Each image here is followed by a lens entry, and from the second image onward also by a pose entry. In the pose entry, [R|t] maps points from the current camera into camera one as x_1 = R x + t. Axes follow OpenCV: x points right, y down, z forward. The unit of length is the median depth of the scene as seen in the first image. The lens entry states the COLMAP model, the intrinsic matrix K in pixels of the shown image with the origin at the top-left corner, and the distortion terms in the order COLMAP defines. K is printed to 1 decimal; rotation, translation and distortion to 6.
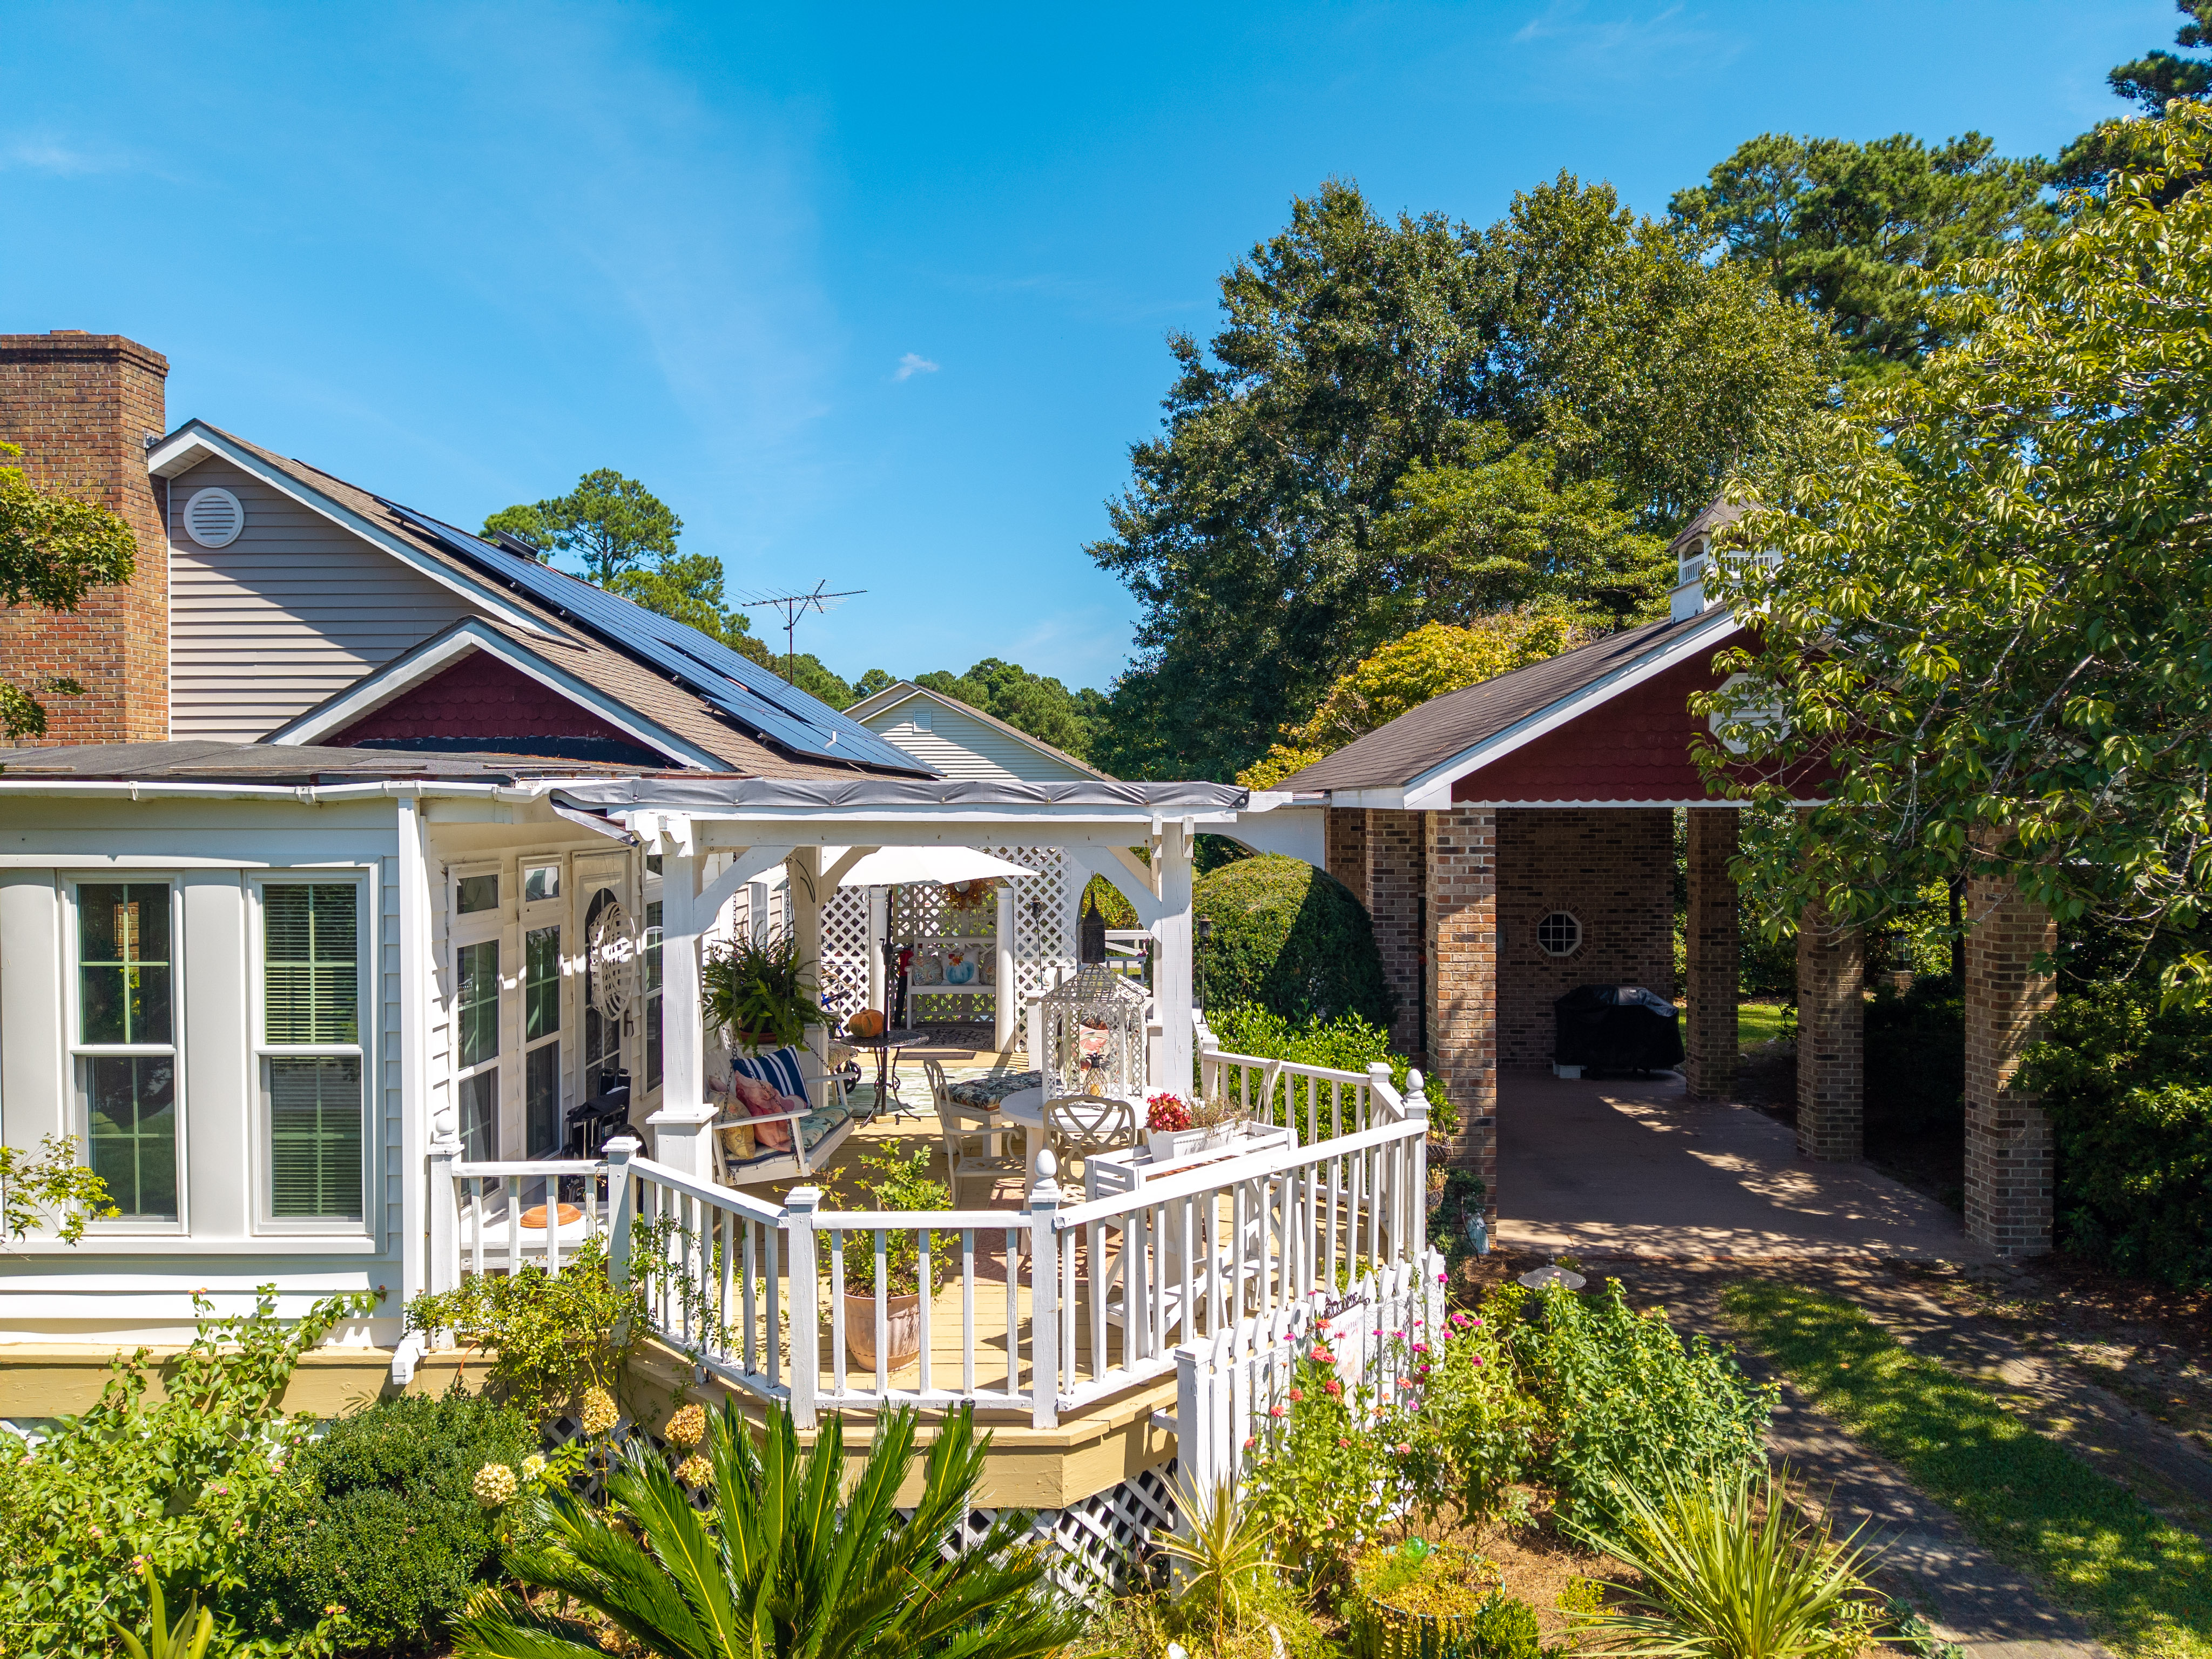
lens RADIAL K [[1484.3, 0, 1127.7], [0, 1484.3, 827.9], [0, 0, 1]] dist [0.042581, -0.057258]
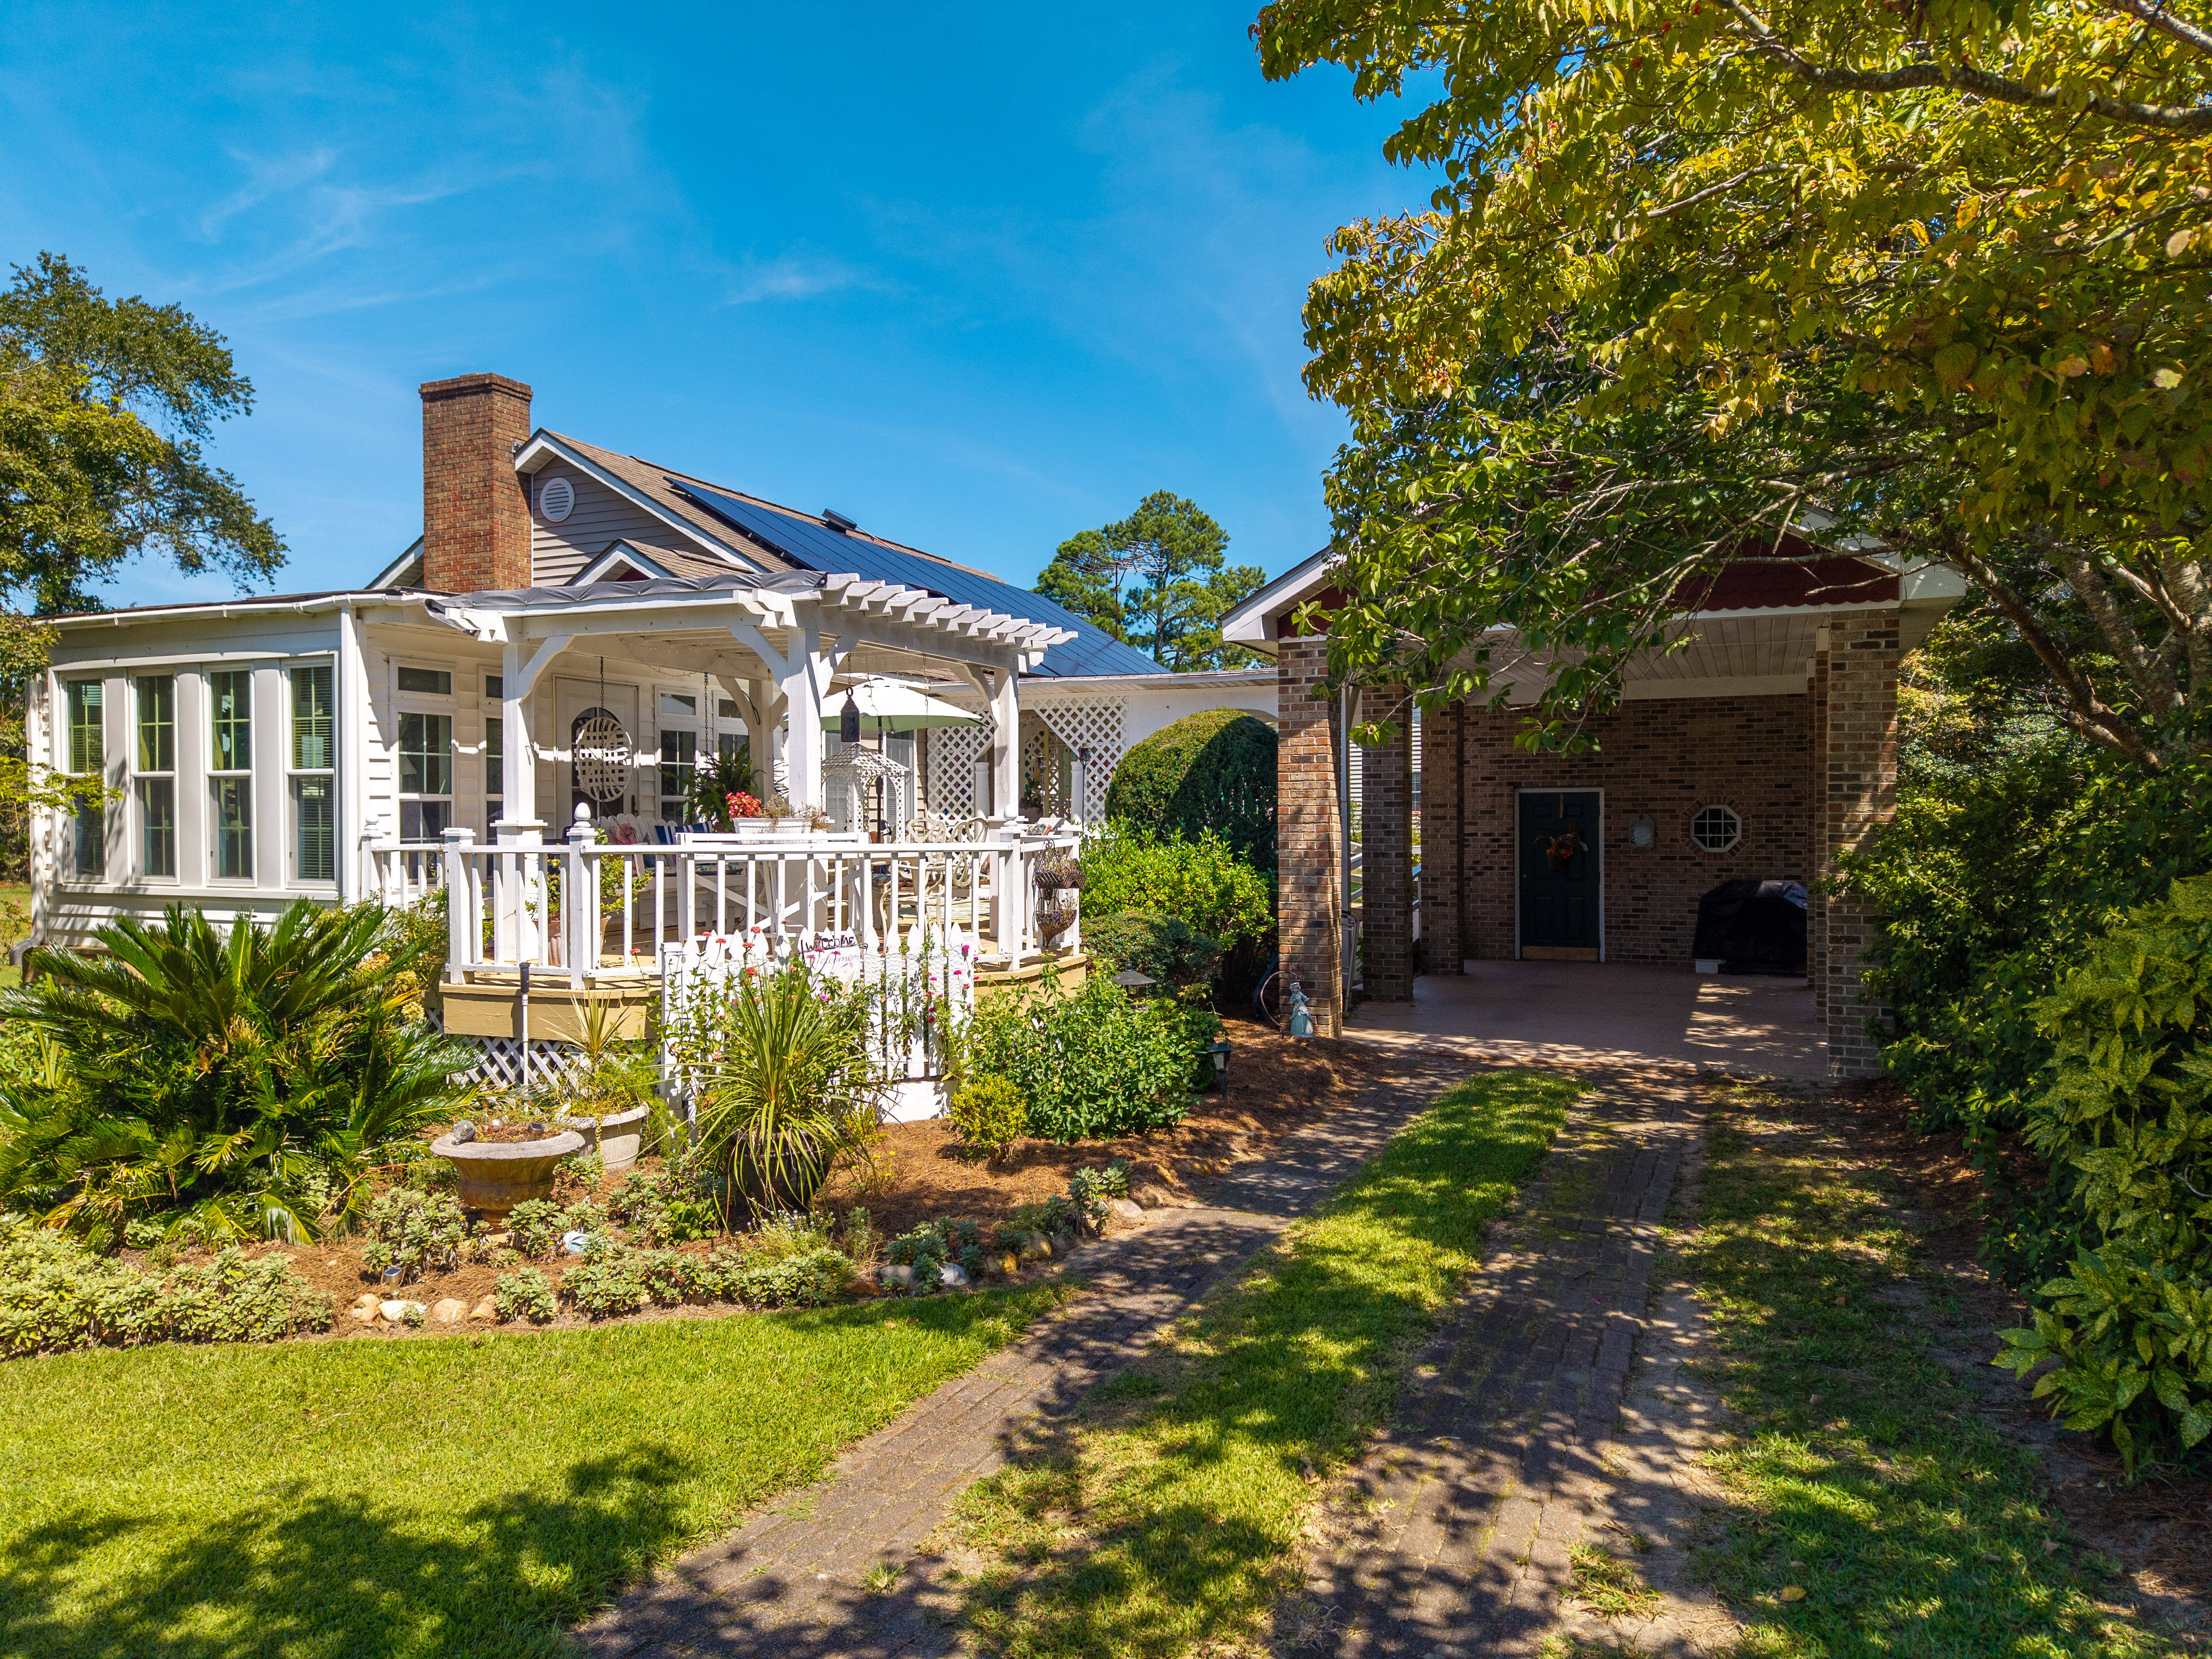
lens RADIAL K [[1484.3, 0, 1127.7], [0, 1484.3, 827.9], [0, 0, 1]] dist [0.042581, -0.057258]
pose [[0.921412, 0.001851, -0.388583, 0.749090], [-0.004996, 0.999962, -0.007084, 0.186013], [0.388556, 0.008468, 0.921386, -0.106379]]
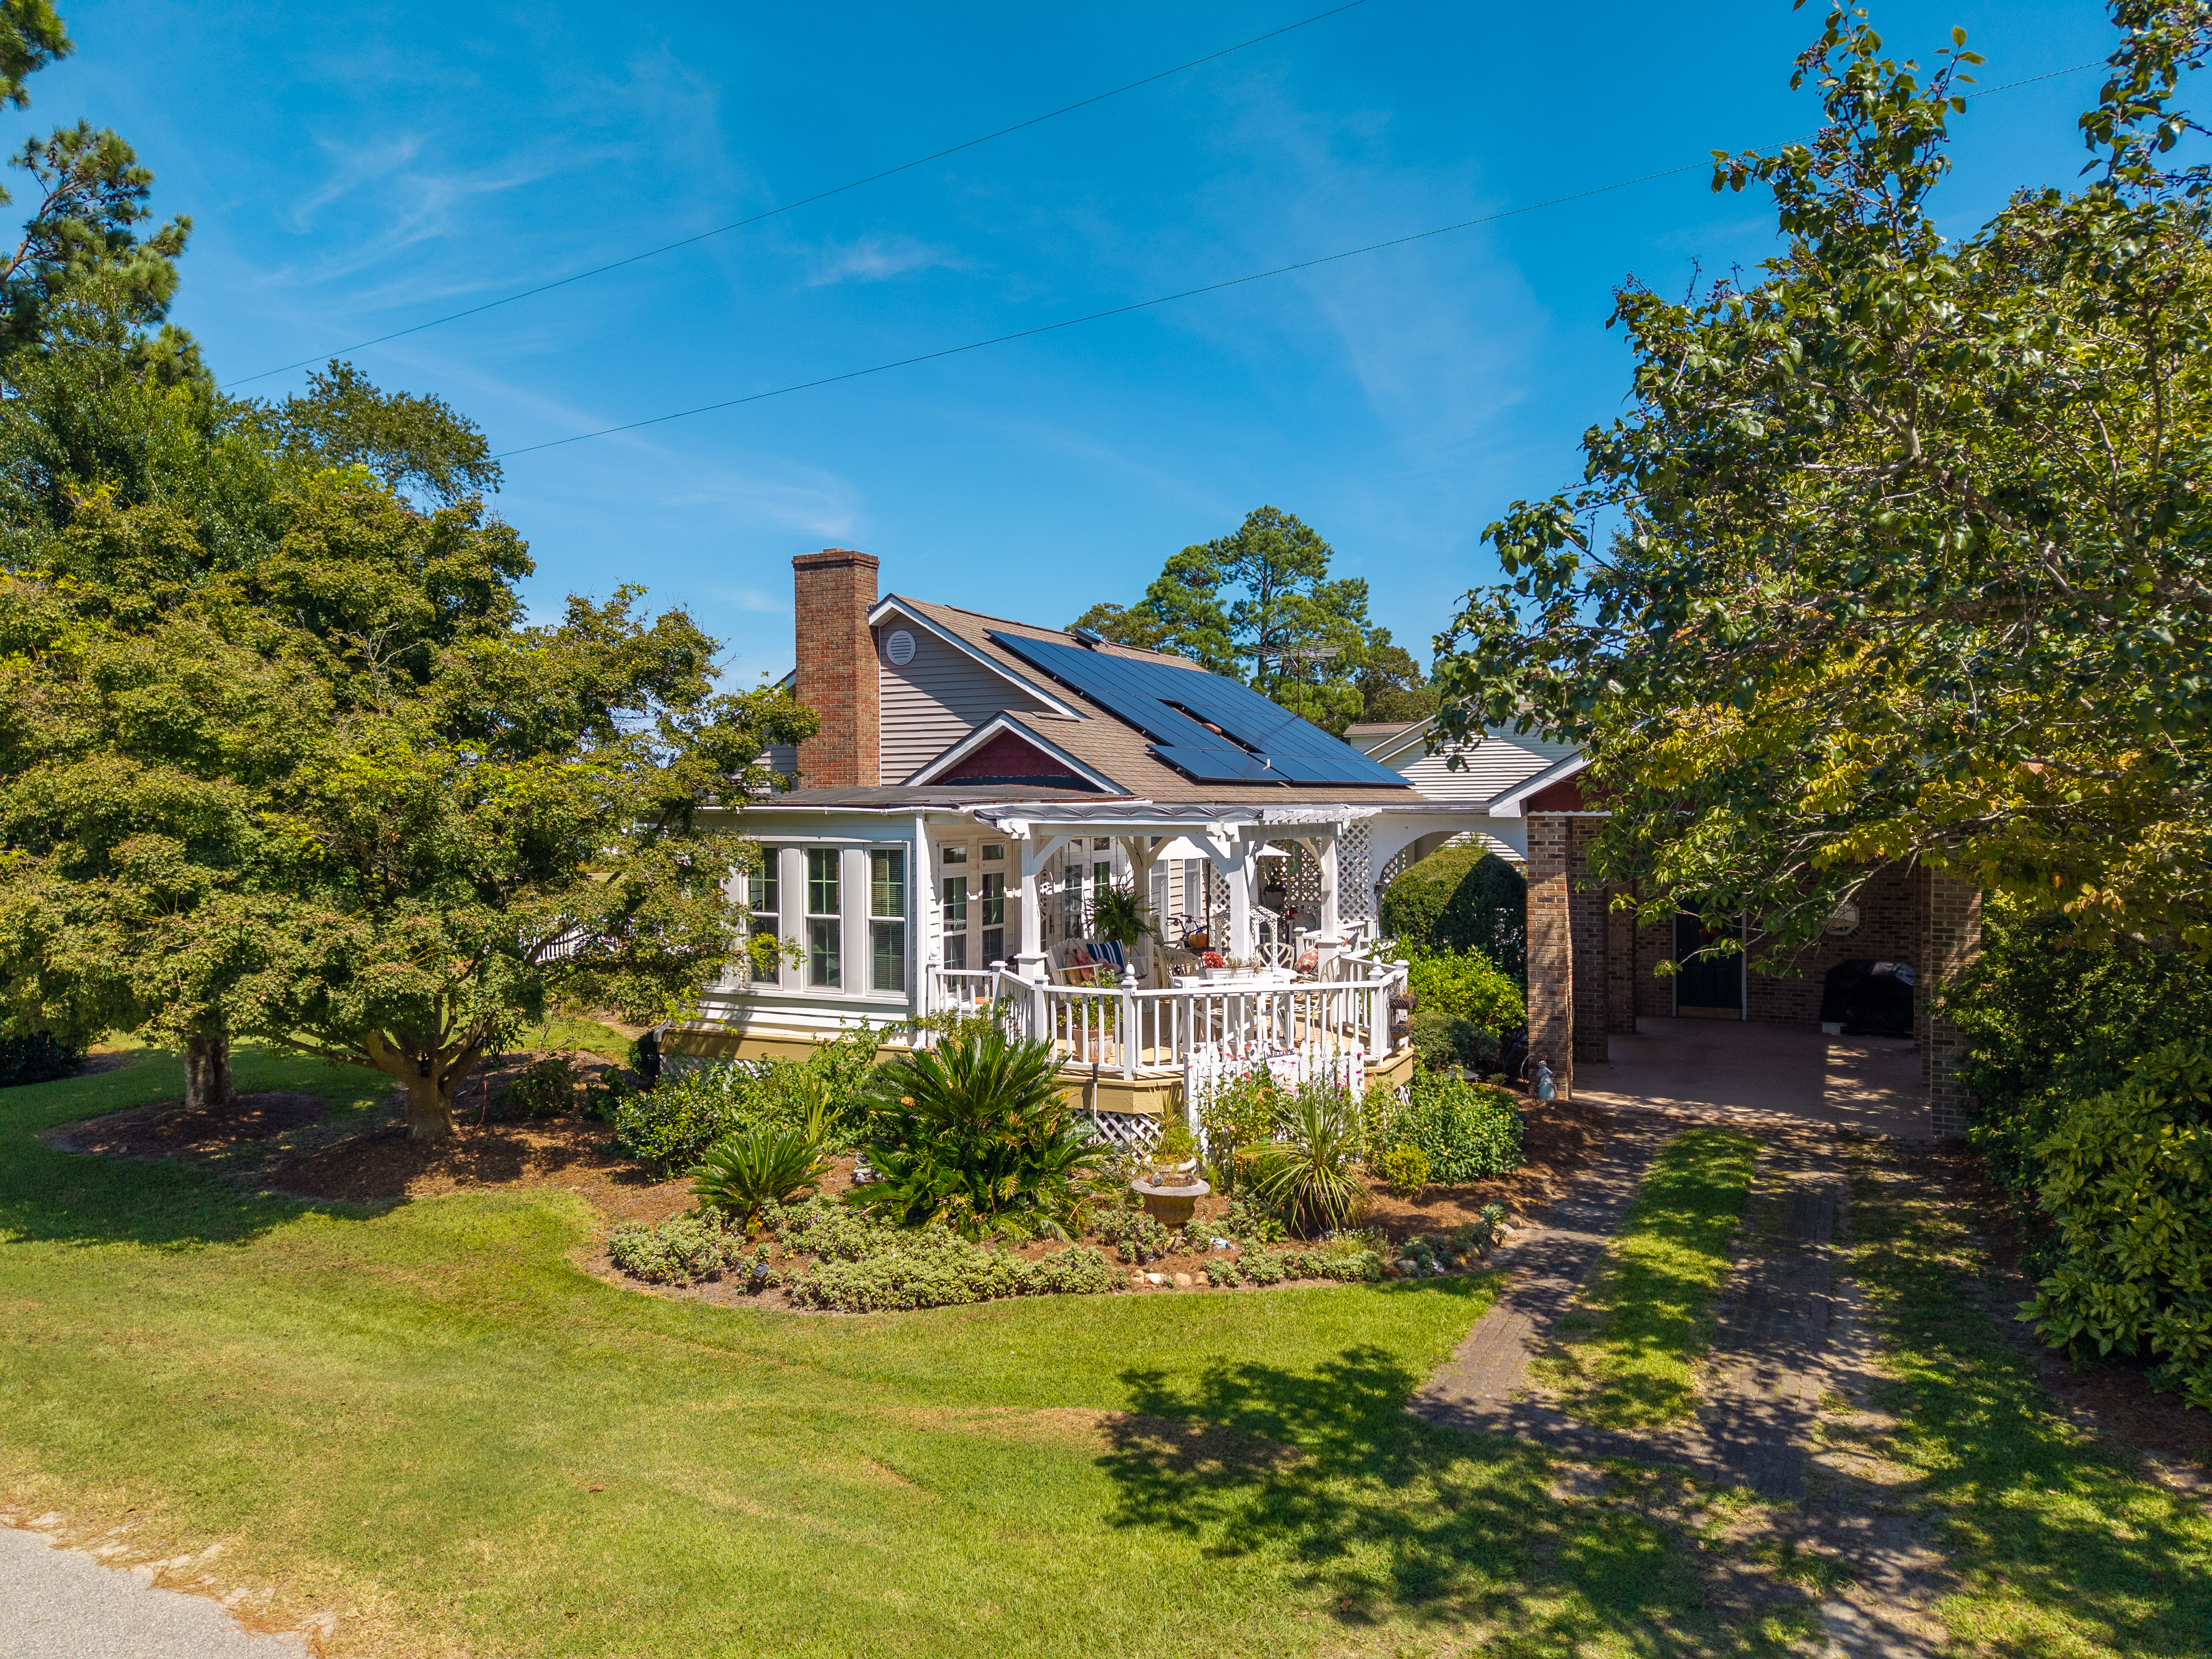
lens RADIAL K [[1484.3, 0, 1127.7], [0, 1484.3, 827.9], [0, 0, 1]] dist [0.042581, -0.057258]
pose [[0.899874, 0.005964, -0.436109, 0.713448], [-0.005534, 0.999982, 0.002257, -0.003642], [0.436114, 0.000382, 0.899891, -0.827415]]
